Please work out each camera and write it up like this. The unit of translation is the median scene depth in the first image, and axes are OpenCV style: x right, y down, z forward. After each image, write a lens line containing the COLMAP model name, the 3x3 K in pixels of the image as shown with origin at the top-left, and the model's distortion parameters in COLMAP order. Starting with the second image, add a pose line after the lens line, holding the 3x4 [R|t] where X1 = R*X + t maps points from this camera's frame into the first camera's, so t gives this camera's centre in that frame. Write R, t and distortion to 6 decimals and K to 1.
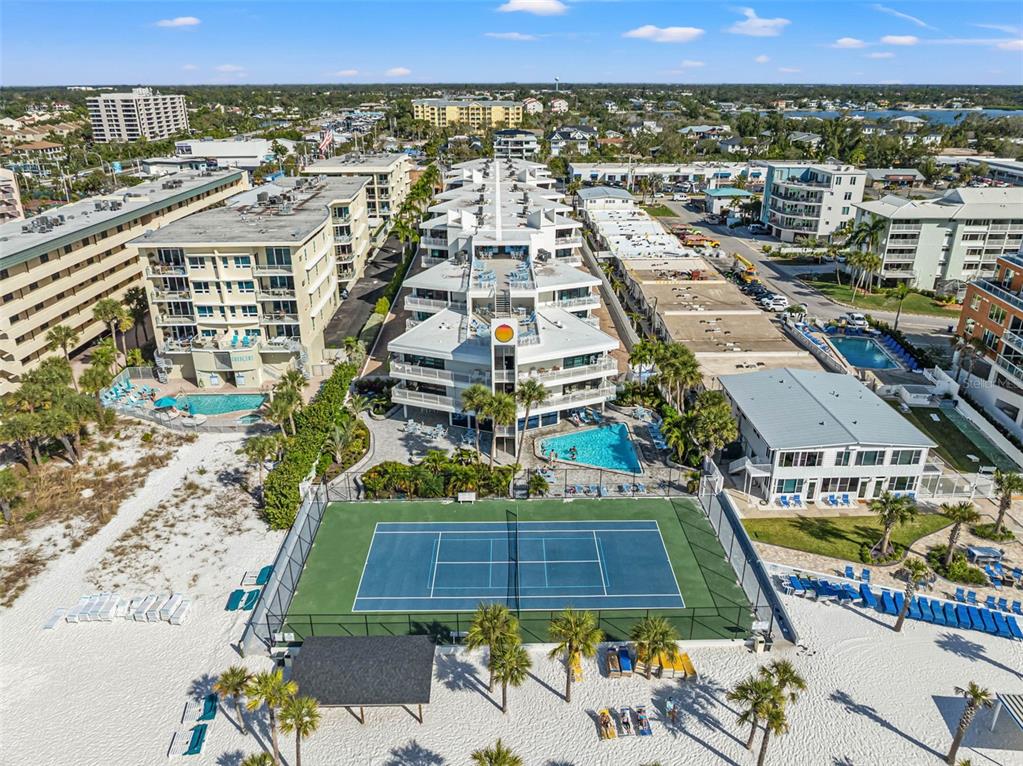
lens RADIAL K [[718.2, 0, 516.2], [0, 718.2, 379.2], [0, 0, 1]] dist [-0.038100, 0.028742]
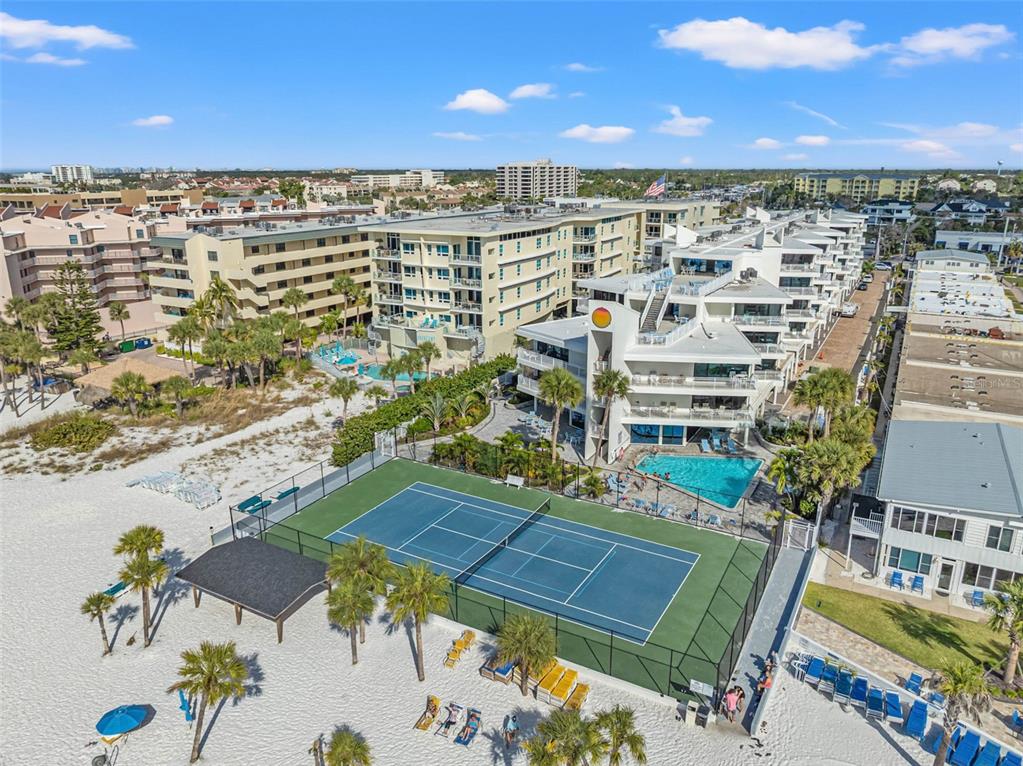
lens RADIAL K [[718.2, 0, 516.2], [0, 718.2, 379.2], [0, 0, 1]] dist [-0.038100, 0.028742]
pose [[0.859764, 0.142383, -0.490442, 0.268742], [-0.194575, 0.979241, -0.056809, 0.065753], [0.472172, 0.144270, 0.869620, 0.136621]]
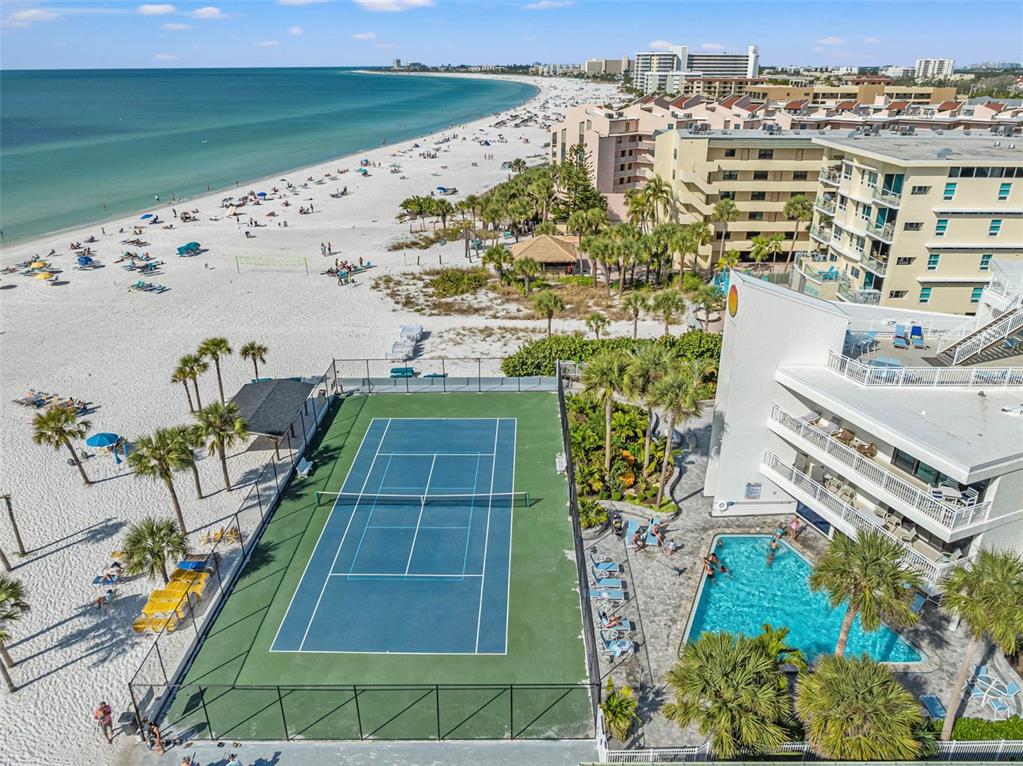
lens RADIAL K [[718.2, 0, 516.2], [0, 718.2, 379.2], [0, 0, 1]] dist [-0.038100, 0.028742]
pose [[-0.033281, 0.402755, -0.914703, 0.424973], [-0.381815, 0.840668, 0.384049, -0.129004], [0.923639, 0.362029, 0.125800, 0.613917]]
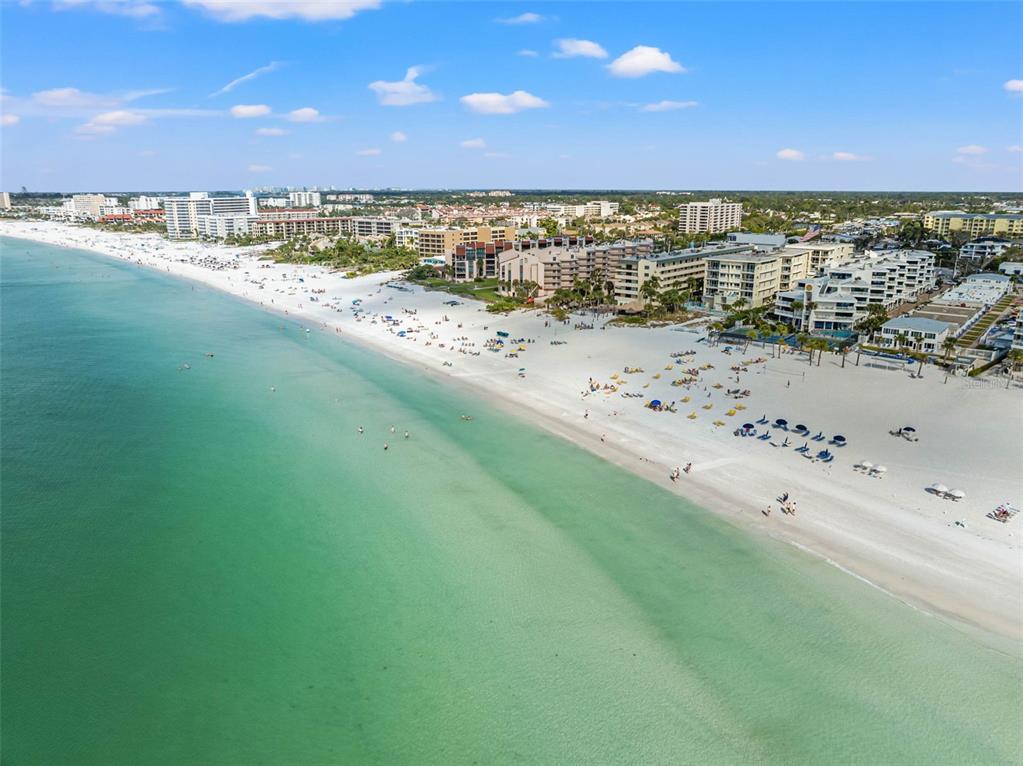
lens RADIAL K [[718.2, 0, 516.2], [0, 718.2, 379.2], [0, 0, 1]] dist [-0.038100, 0.028742]
pose [[0.755689, 0.168556, -0.632869, 0.830250], [-0.251473, 0.966920, -0.042750, 0.611458], [0.604728, 0.191455, 0.773078, -1.662136]]
